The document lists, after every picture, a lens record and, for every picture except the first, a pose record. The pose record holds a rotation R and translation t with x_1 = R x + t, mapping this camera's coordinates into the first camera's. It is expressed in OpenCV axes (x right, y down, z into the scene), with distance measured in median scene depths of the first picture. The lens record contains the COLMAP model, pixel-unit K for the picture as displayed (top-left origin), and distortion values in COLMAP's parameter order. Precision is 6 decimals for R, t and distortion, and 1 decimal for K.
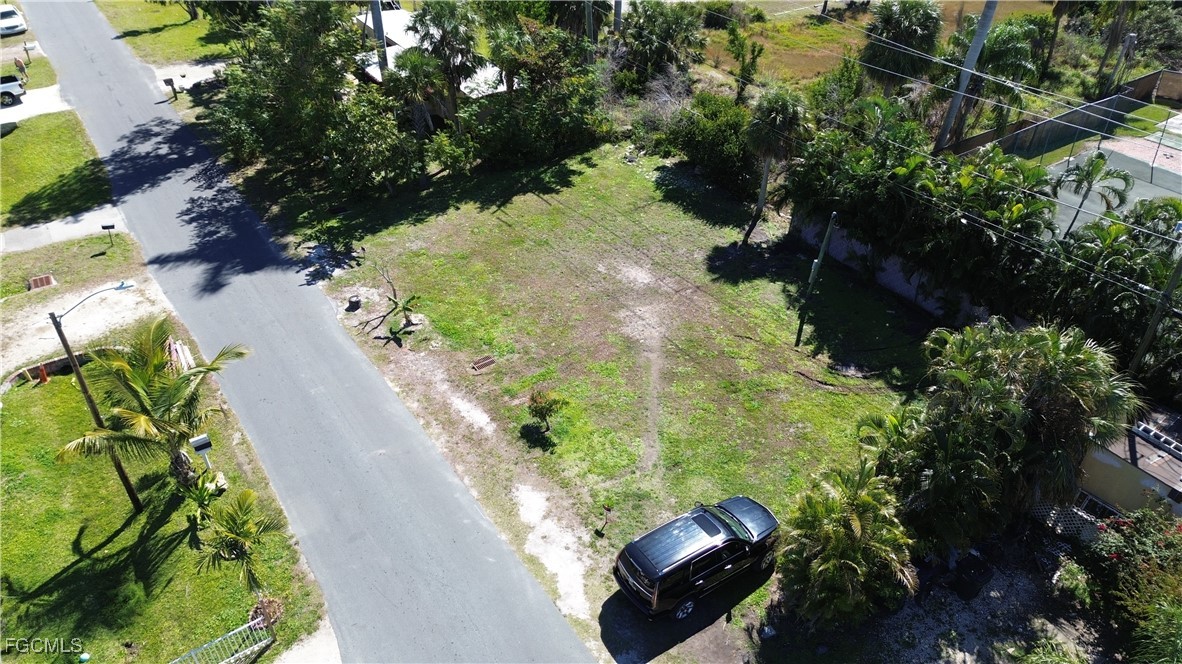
lens RADIAL K [[840.7, 0, 596.1], [0, 840.7, 334.3], [0, 0, 1]] dist [0.063230, -0.069431]
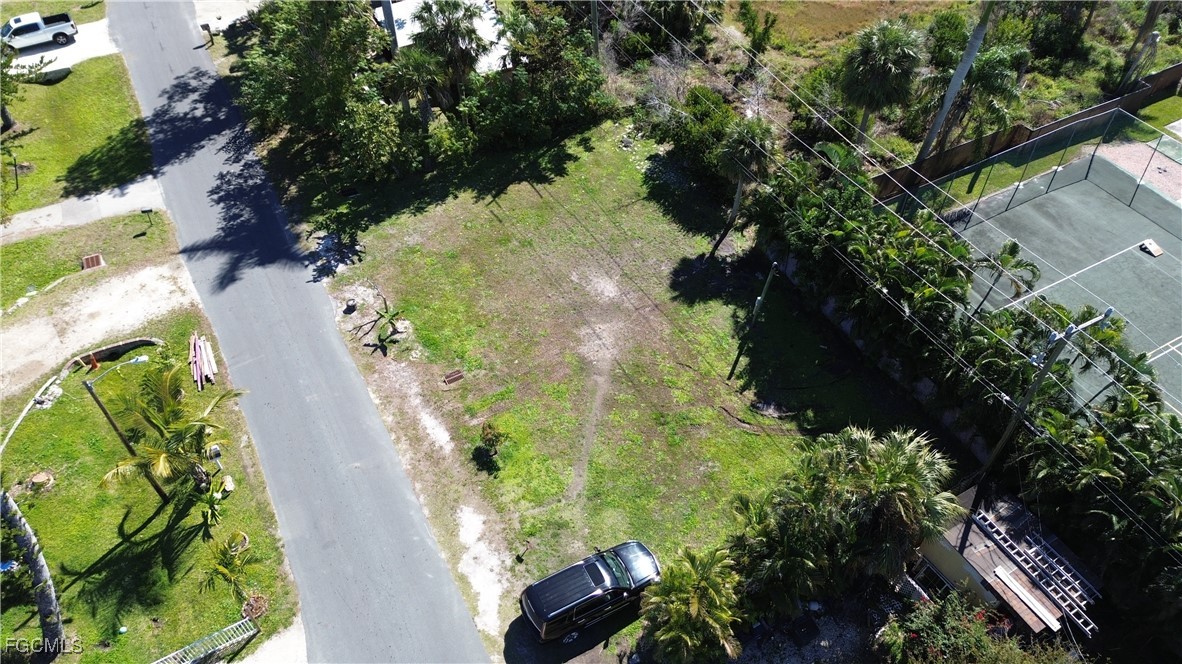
lens RADIAL K [[840.7, 0, 597.2], [0, 840.7, 337.0], [0, 0, 1]] dist [0.063230, -0.069431]
pose [[0.994595, 0.073931, -0.072905, 0.141090], [-0.057724, 0.977348, 0.203614, -0.262714], [0.086307, -0.198305, 0.976333, -0.107705]]
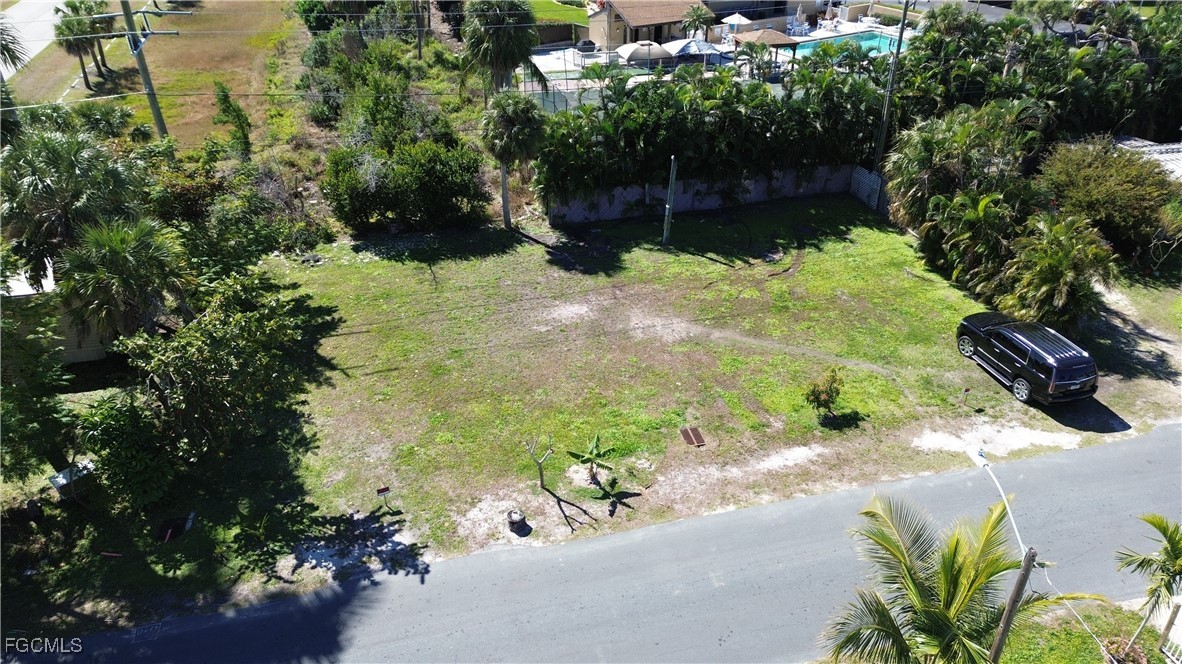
lens RADIAL K [[840.7, 0, 599.2], [0, 840.7, 331.8], [0, 0, 1]] dist [0.063230, -0.069431]
pose [[0.328594, -0.493789, 0.805108, -0.758608], [0.547265, 0.794298, 0.263801, -0.308534], [-0.769758, 0.353924, 0.531235, 0.581047]]
